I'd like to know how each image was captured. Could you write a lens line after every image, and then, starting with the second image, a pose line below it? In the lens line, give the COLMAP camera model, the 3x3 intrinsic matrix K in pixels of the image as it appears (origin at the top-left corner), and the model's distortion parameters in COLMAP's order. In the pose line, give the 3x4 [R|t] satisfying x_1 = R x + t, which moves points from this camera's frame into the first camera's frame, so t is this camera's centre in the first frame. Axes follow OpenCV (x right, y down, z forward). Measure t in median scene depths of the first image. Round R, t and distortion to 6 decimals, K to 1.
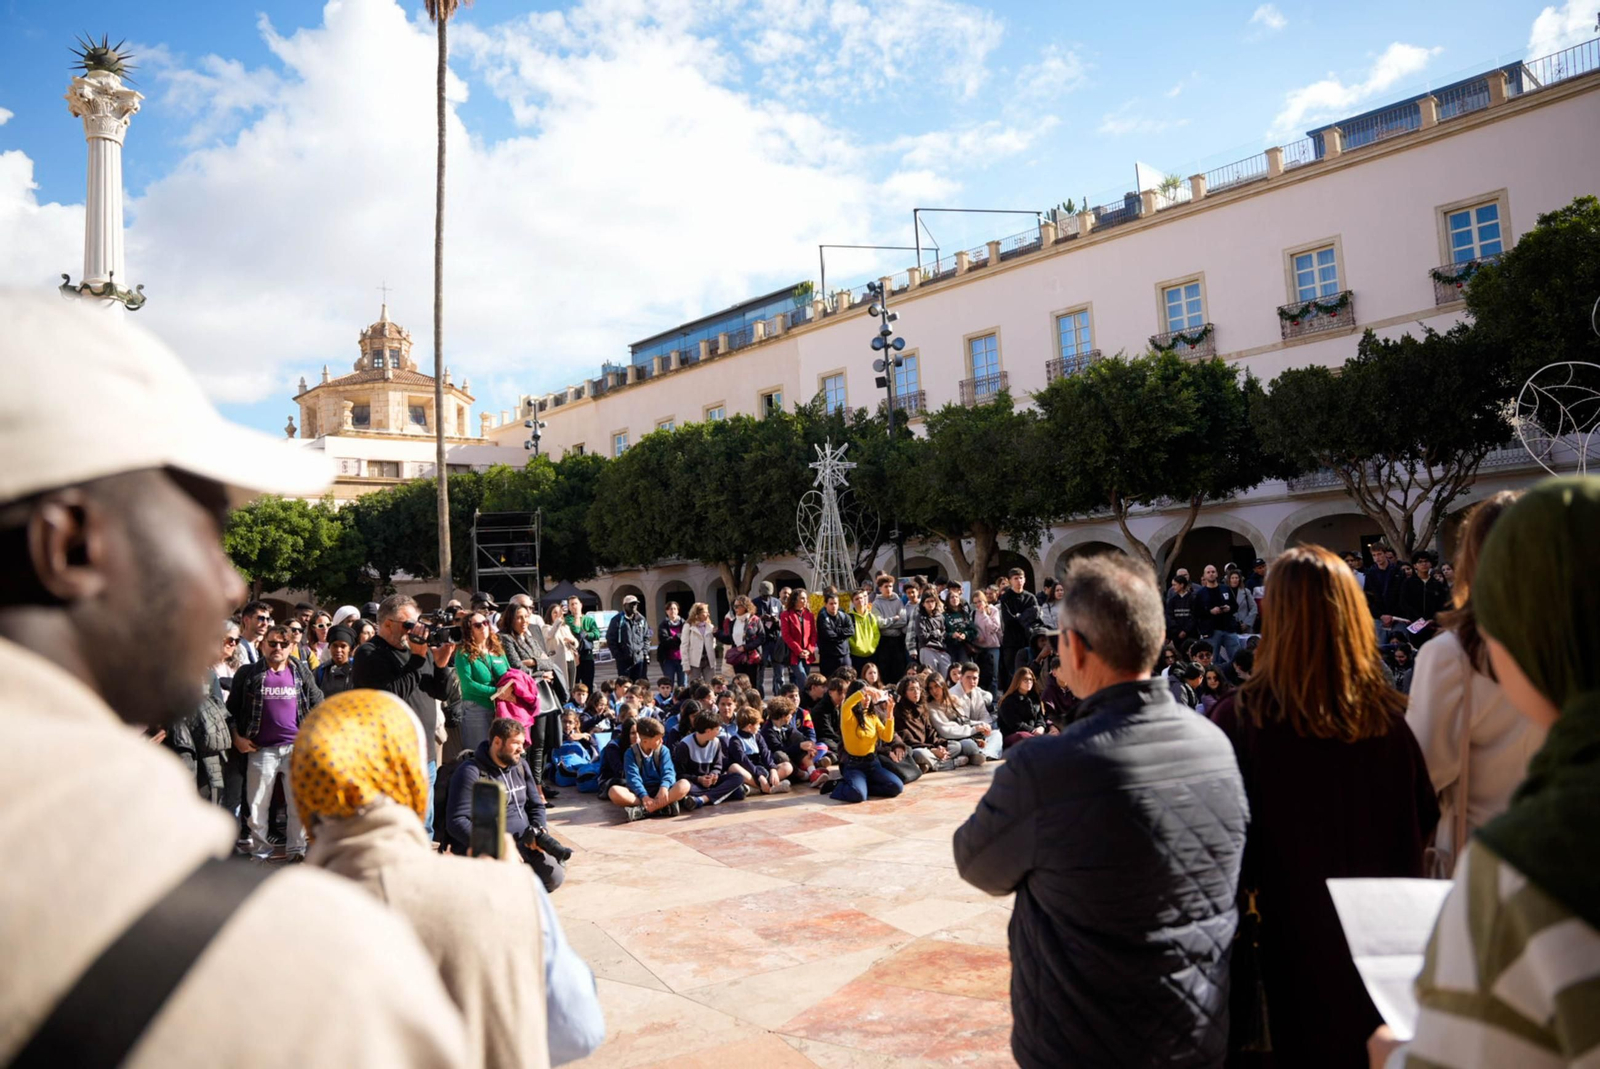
lens RADIAL K [[1100.3, 0, 802.5], [0, 1100.3, 532.4], [0, 0, 1]] dist [-0.144456, 0.113735]
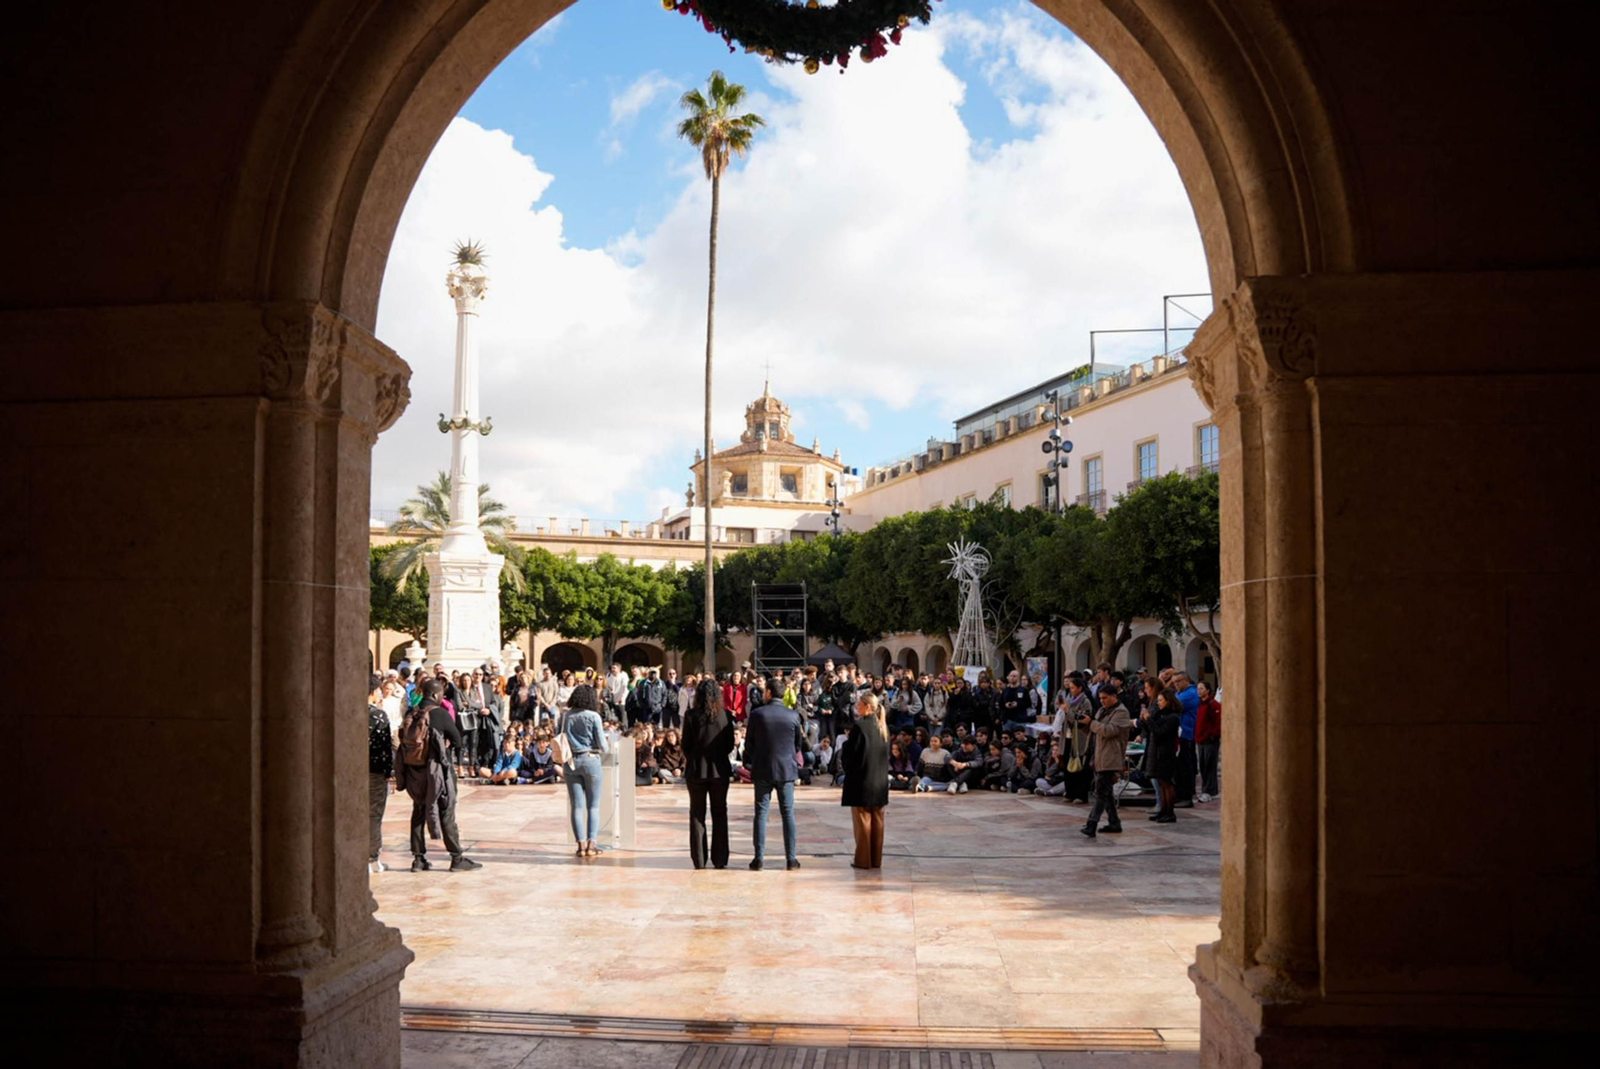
lens RADIAL K [[1155.5, 0, 754.7], [0, 1155.5, 557.1], [0, 0, 1]] dist [-0.136451, 0.133176]
pose [[0.894274, 0.016047, -0.447231, 0.300184], [-0.023078, 0.999681, -0.010276, -0.036879], [0.446923, 0.019511, 0.894359, -0.172300]]
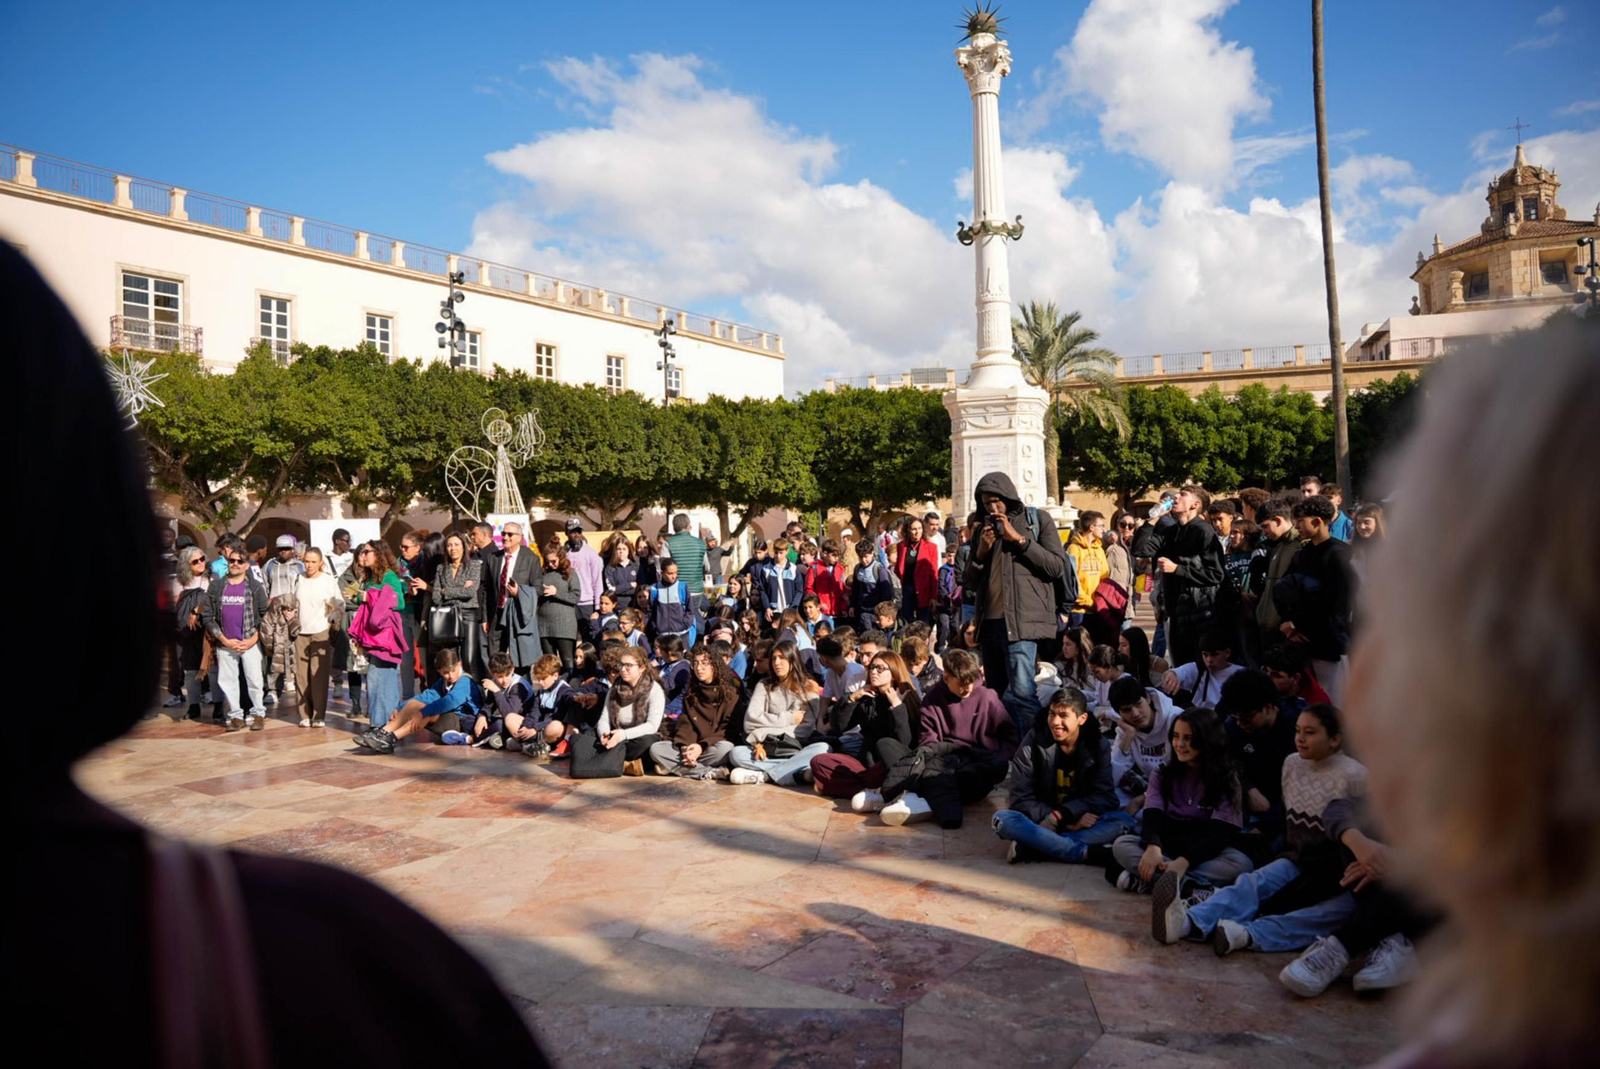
lens RADIAL K [[1100.3, 0, 797.0], [0, 1100.3, 538.1], [0, 0, 1]] dist [-0.143032, 0.110750]
pose [[0.447168, 0.036527, -0.893704, 0.226037], [0.060908, 0.995603, 0.071167, 0.003712], [0.892374, -0.086257, 0.442977, 0.212672]]
